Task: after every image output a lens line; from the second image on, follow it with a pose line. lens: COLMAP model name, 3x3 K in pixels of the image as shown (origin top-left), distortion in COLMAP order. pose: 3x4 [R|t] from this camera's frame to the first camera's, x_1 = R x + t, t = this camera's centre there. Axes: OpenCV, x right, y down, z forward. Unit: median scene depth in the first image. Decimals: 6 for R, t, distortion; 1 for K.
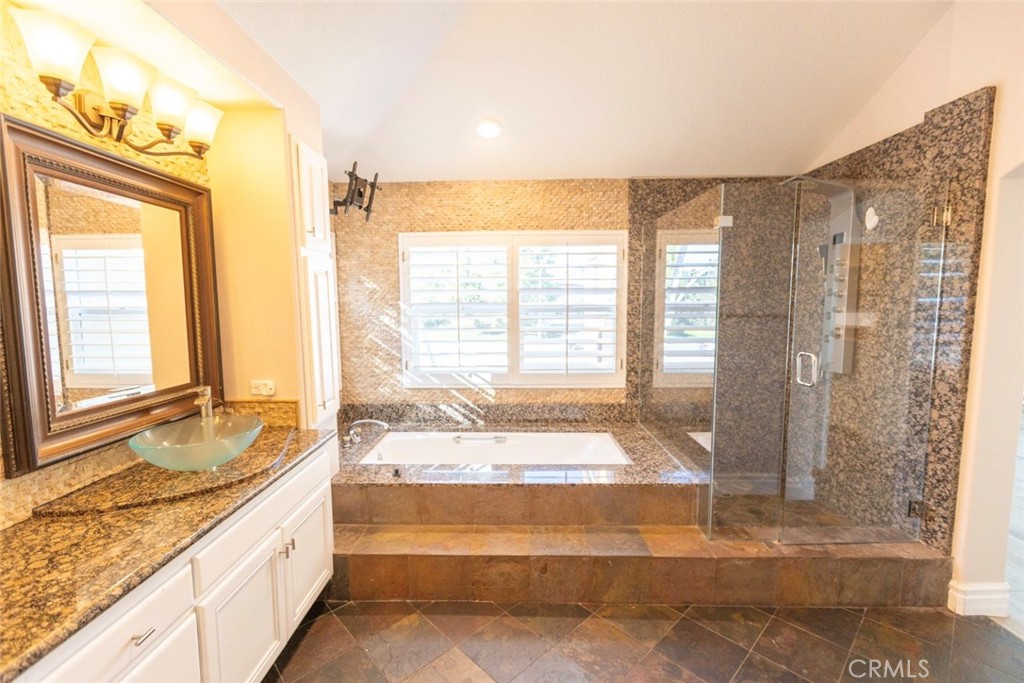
lens RADIAL K [[452.2, 0, 500.4], [0, 452.2, 338.4], [0, 0, 1]] dist [0.002022, -0.000266]
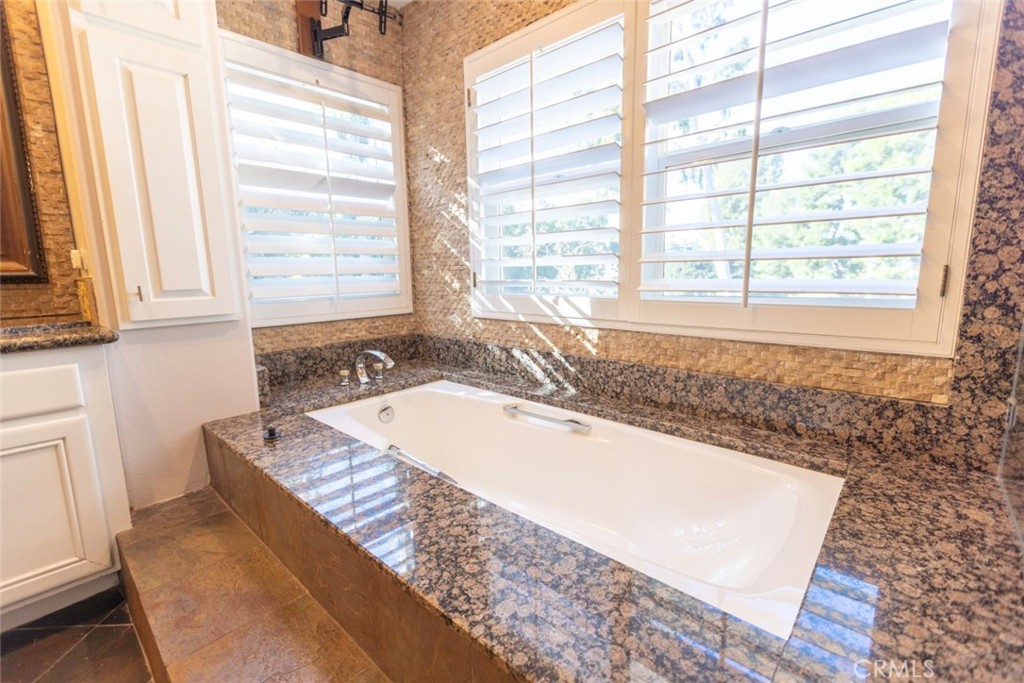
lens RADIAL K [[456.5, 0, 500.3], [0, 456.5, 337.4], [0, 0, 1]] dist [0.000050, -0.000629]
pose [[0.747778, 0.093354, -0.657353, 0.250190], [-0.039227, 0.994548, 0.096618, 0.077883], [0.662789, -0.046463, 0.747364, 0.560067]]
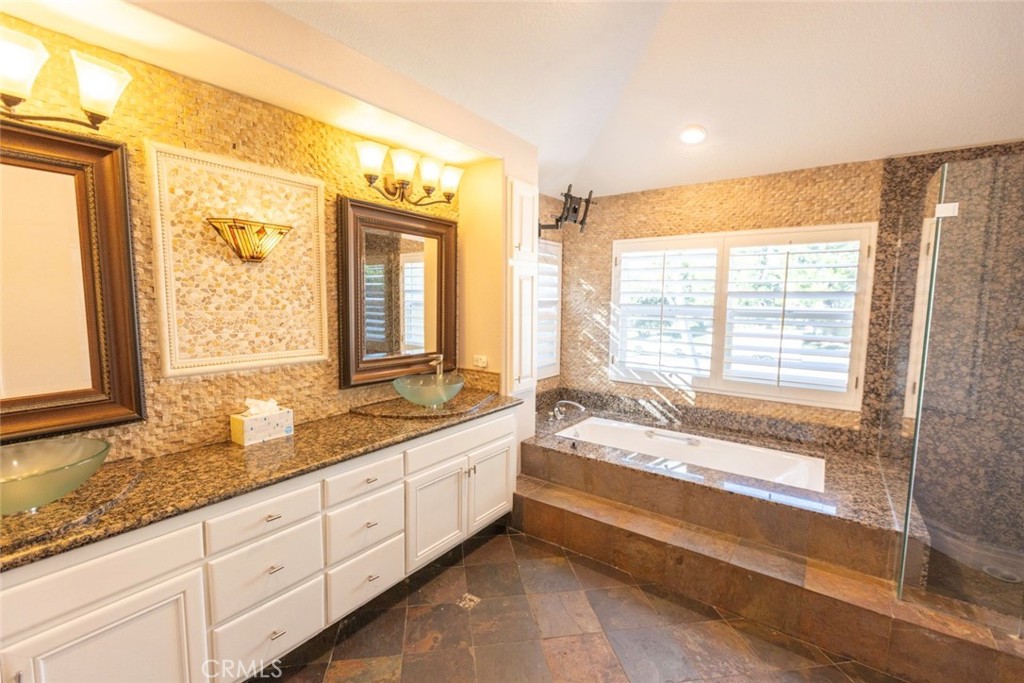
lens RADIAL K [[452.2, 0, 500.4], [0, 452.2, 338.4], [0, 0, 1]] dist [0.002022, -0.000266]
pose [[0.815341, 0.068812, -0.574877, 0.207463], [-0.069590, 0.997361, 0.020684, 0.003944], [0.574783, 0.023141, 0.817978, -0.066787]]
